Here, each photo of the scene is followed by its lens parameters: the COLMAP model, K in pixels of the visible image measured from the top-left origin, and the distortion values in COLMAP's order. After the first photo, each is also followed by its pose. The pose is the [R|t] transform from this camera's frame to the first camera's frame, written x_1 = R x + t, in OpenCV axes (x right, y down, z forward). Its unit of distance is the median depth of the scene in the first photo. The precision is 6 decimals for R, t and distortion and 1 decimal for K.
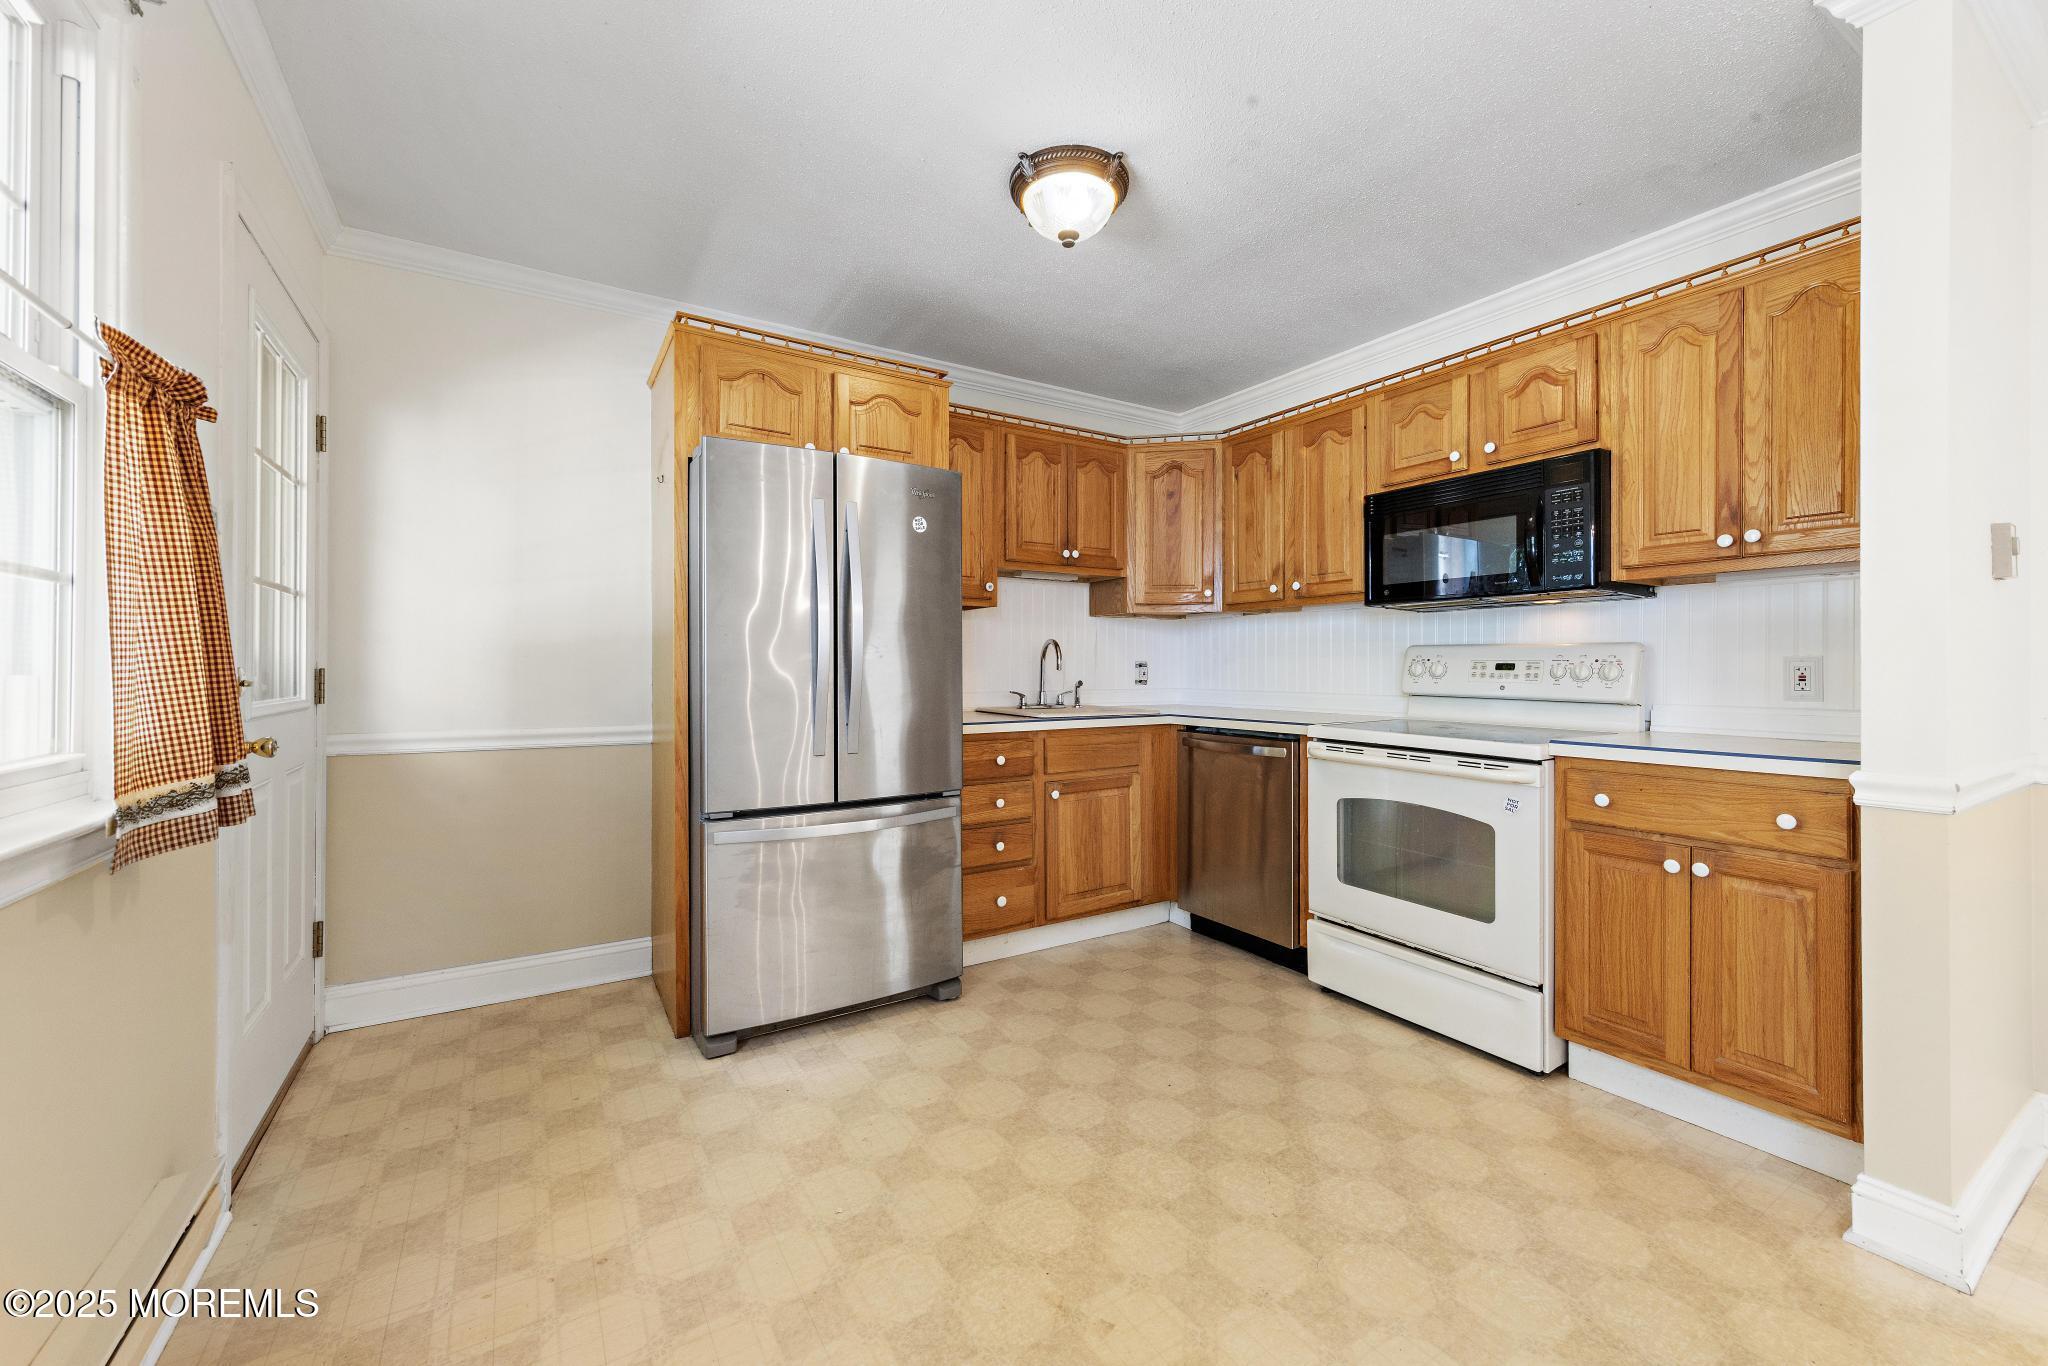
lens RADIAL K [[814.2, 0, 1027.0], [0, 814.2, 666.5], [0, 0, 1]] dist [0.008682, -0.000580]
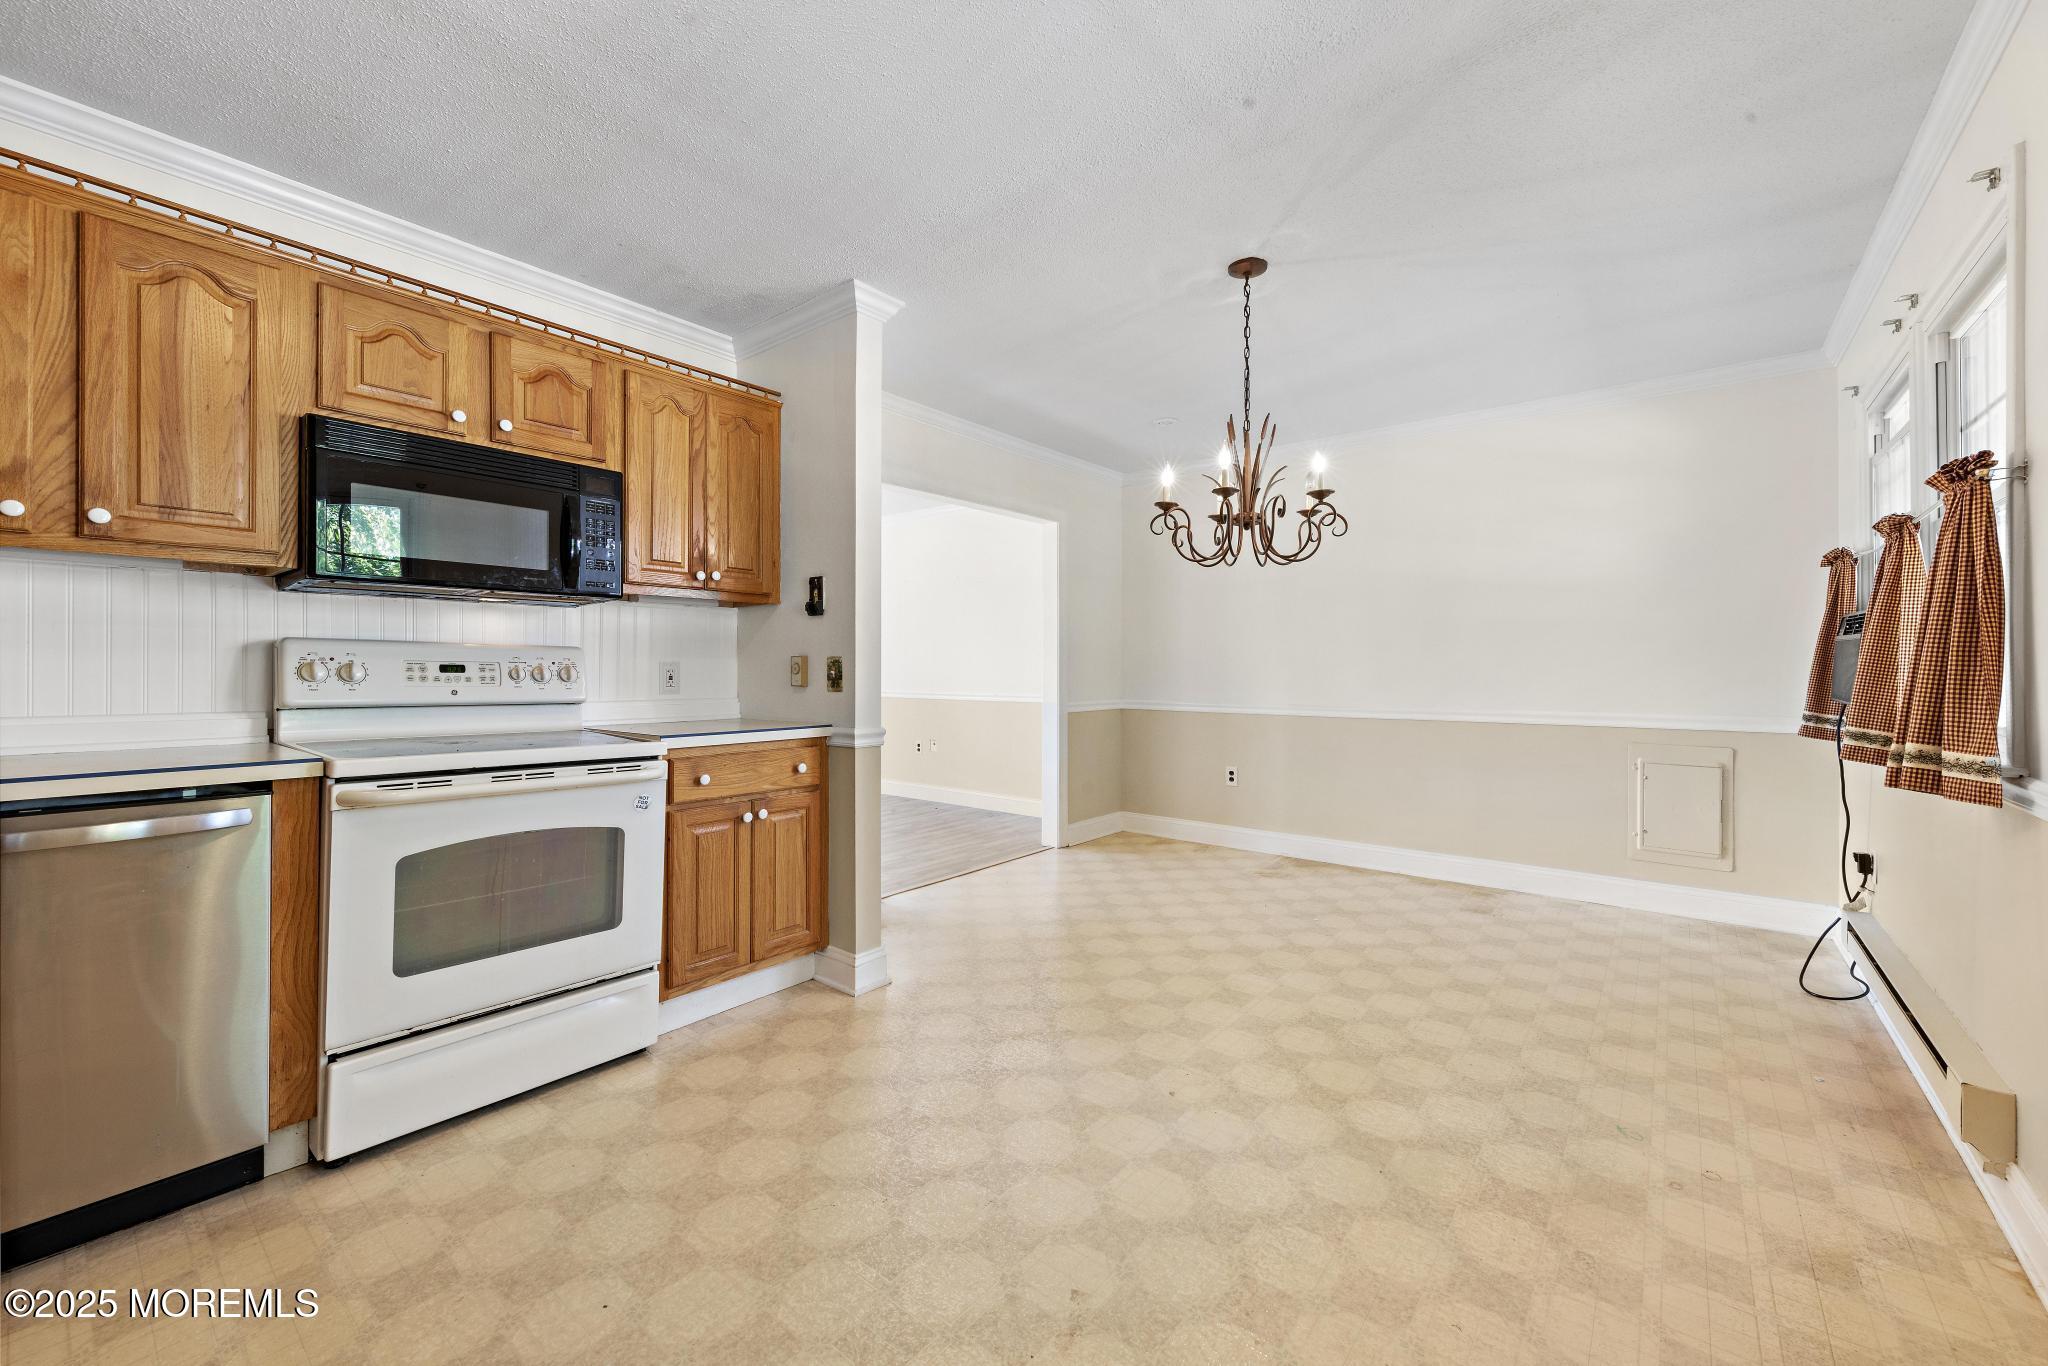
lens RADIAL K [[814.2, 0, 1024.4], [0, 814.2, 665.6], [0, 0, 1]] dist [0.008682, -0.000580]
pose [[-0.328927, 0.004757, 0.944343, -0.486765], [-0.003295, 0.999975, -0.006185, 0.000464], [-0.944349, -0.005146, -0.328904, 0.780671]]
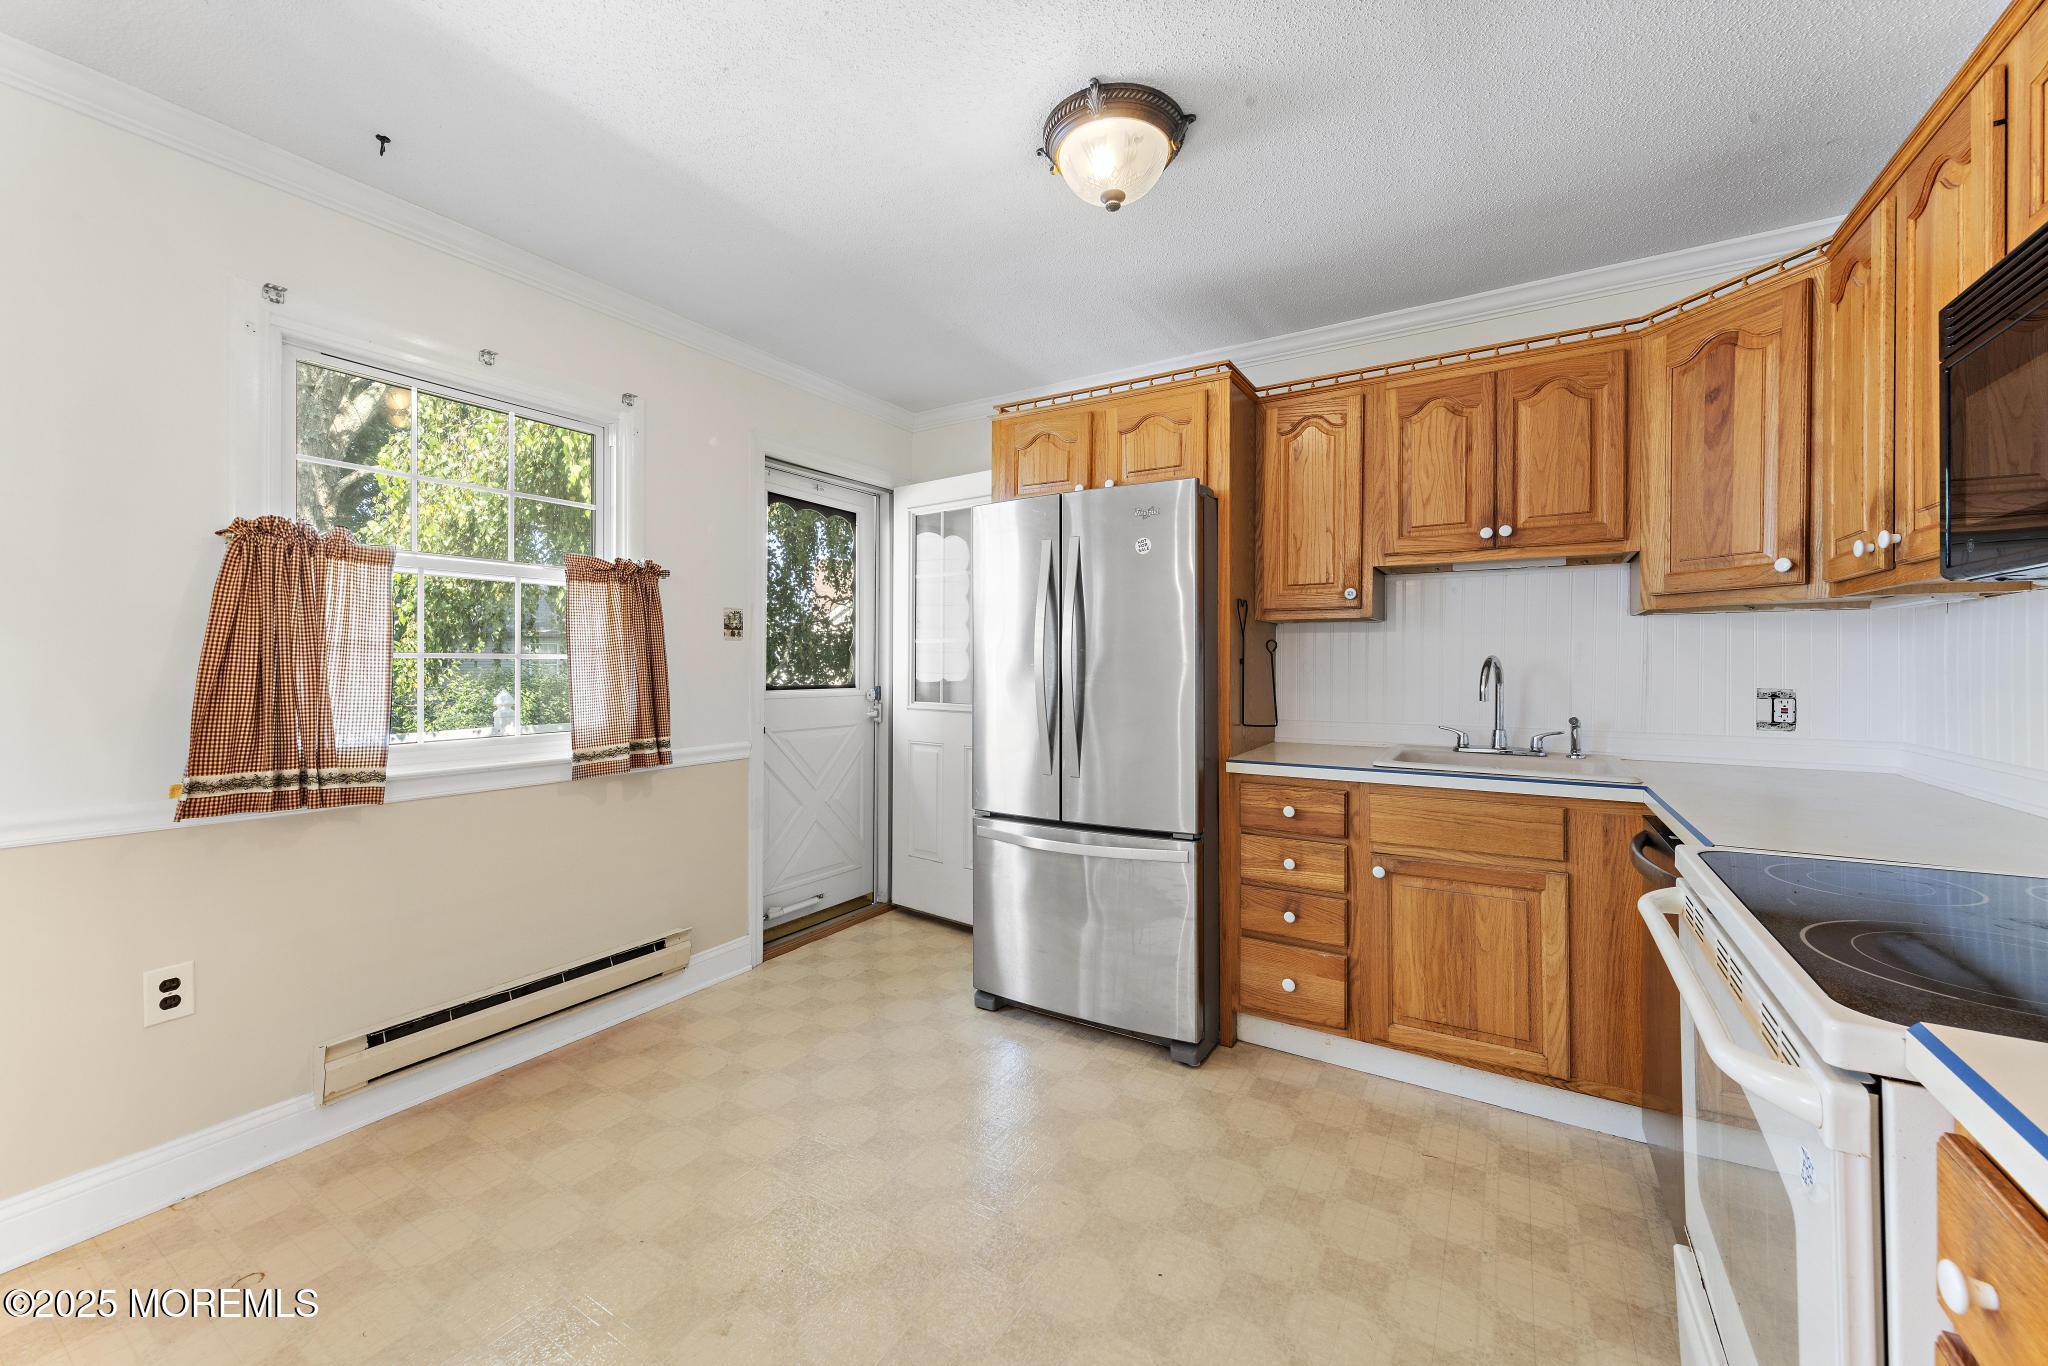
lens RADIAL K [[814.2, 0, 1049.0], [0, 814.2, 666.9], [0, 0, 1]] dist [0.008682, -0.000580]
pose [[0.440077, 0.008046, -0.897924, 0.698439], [0.000252, 0.999959, 0.009084, -0.043743], [0.897960, -0.004224, 0.440057, 0.503929]]
